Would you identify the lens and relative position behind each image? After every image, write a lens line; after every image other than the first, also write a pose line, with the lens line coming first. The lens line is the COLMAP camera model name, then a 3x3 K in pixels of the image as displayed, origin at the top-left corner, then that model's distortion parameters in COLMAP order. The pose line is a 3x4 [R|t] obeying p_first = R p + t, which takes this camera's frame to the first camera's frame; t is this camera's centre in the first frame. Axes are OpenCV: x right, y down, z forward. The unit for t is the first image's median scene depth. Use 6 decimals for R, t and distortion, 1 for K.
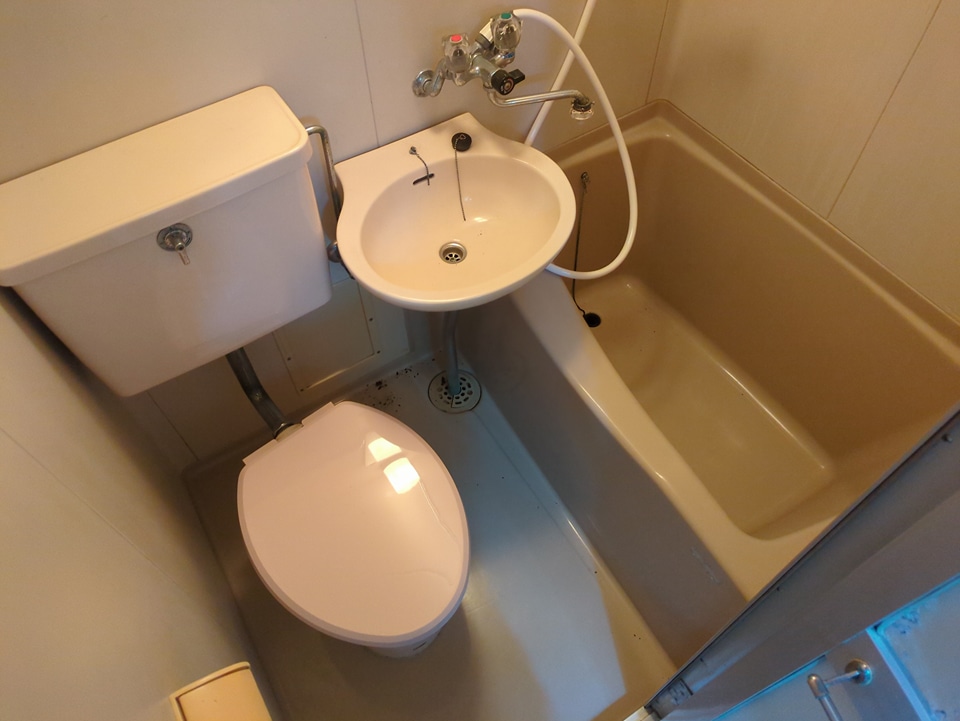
lens RADIAL K [[705.7, 0, 451.3], [0, 705.7, 345.1], [0, 0, 1]] dist [0.050553, -0.055608]
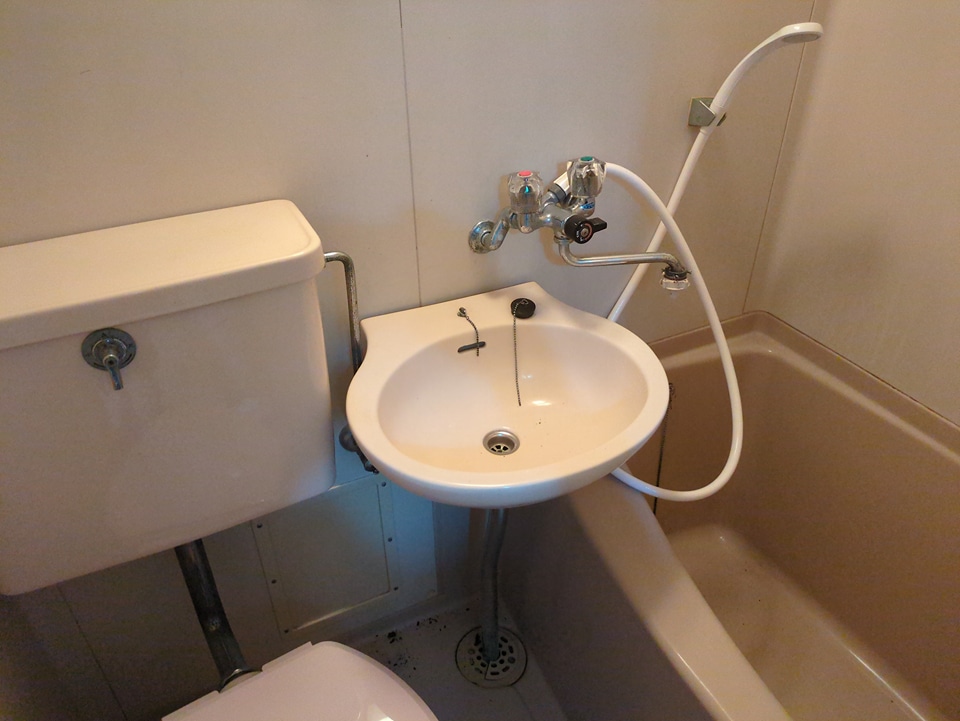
lens RADIAL K [[705.7, 0, 478.2], [0, 705.7, 367.6], [0, 0, 1]] dist [0.050553, -0.055608]
pose [[0.995134, 0.078304, -0.059802, 0.016956], [-0.094246, 0.933488, -0.346002, 0.058849], [0.028732, 0.349955, 0.936326, 0.268905]]
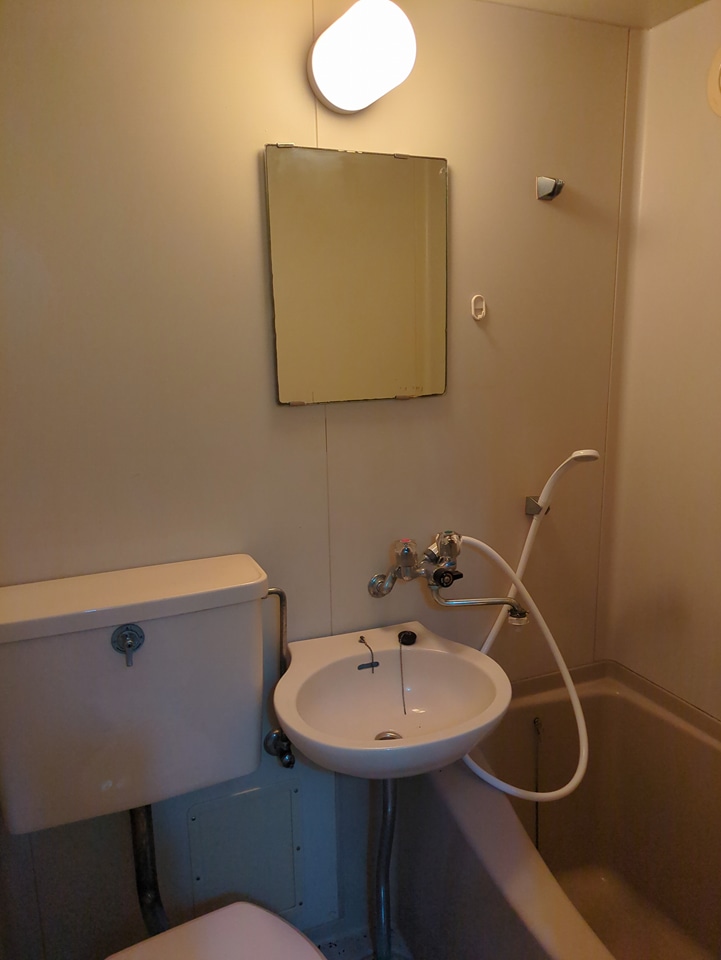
lens RADIAL K [[705.7, 0, 365.6], [0, 705.7, 496.0], [0, 0, 1]] dist [0.050553, -0.055608]
pose [[0.989057, 0.056223, -0.136401, 0.086811], [-0.133317, 0.736571, -0.663091, 0.280479], [0.063188, 0.674019, 0.736006, 0.049304]]
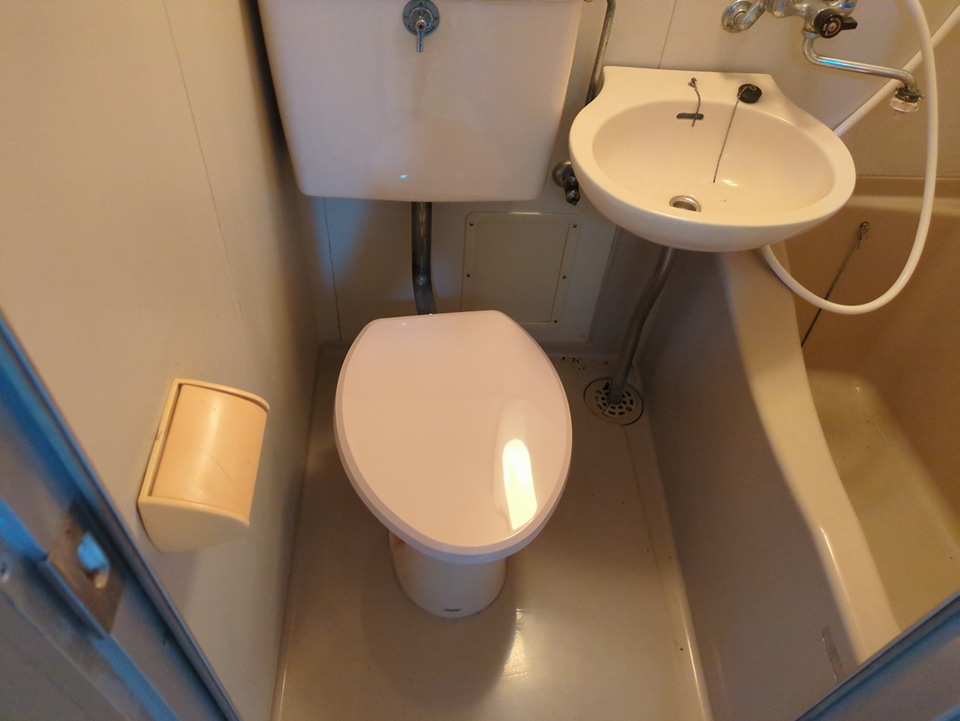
lens RADIAL K [[705.7, 0, 483.6], [0, 705.7, 358.8], [0, 0, 1]] dist [0.050553, -0.055608]
pose [[0.876558, 0.416618, -0.240988, 0.075472], [-0.444203, 0.893041, -0.071841, 0.216314], [0.185282, 0.170020, 0.967866, 0.138932]]
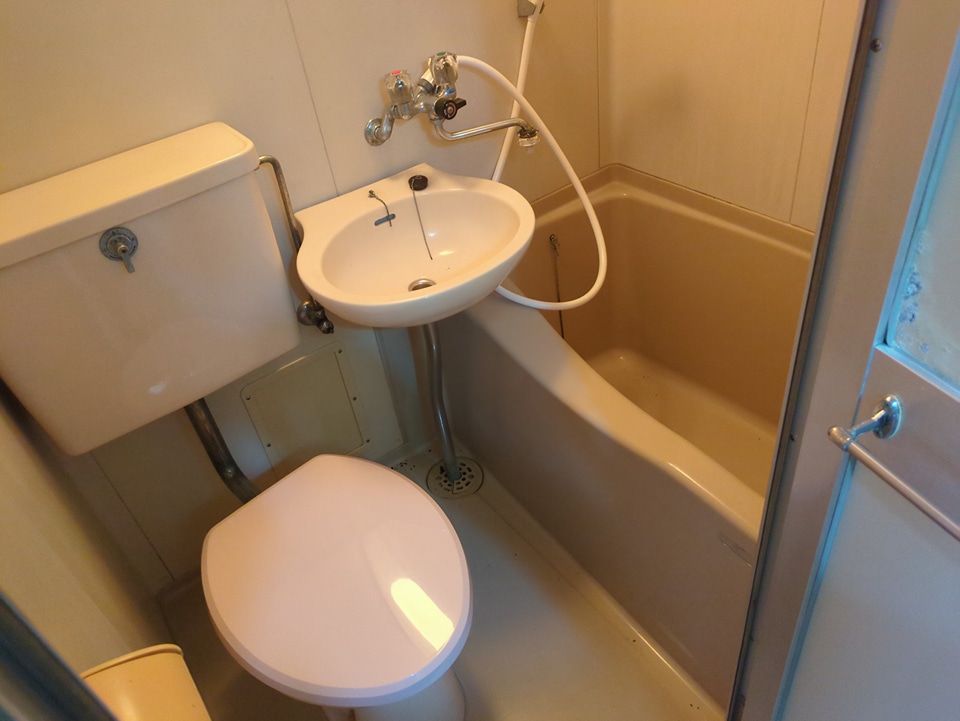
lens RADIAL K [[705.7, 0, 475.3], [0, 705.7, 355.2], [0, 0, 1]] dist [0.050553, -0.055608]
pose [[0.992407, -0.121255, 0.020642, 0.044624], [0.122048, 0.949929, -0.287645, 0.255968], [0.015270, 0.287980, 0.957515, 0.088606]]
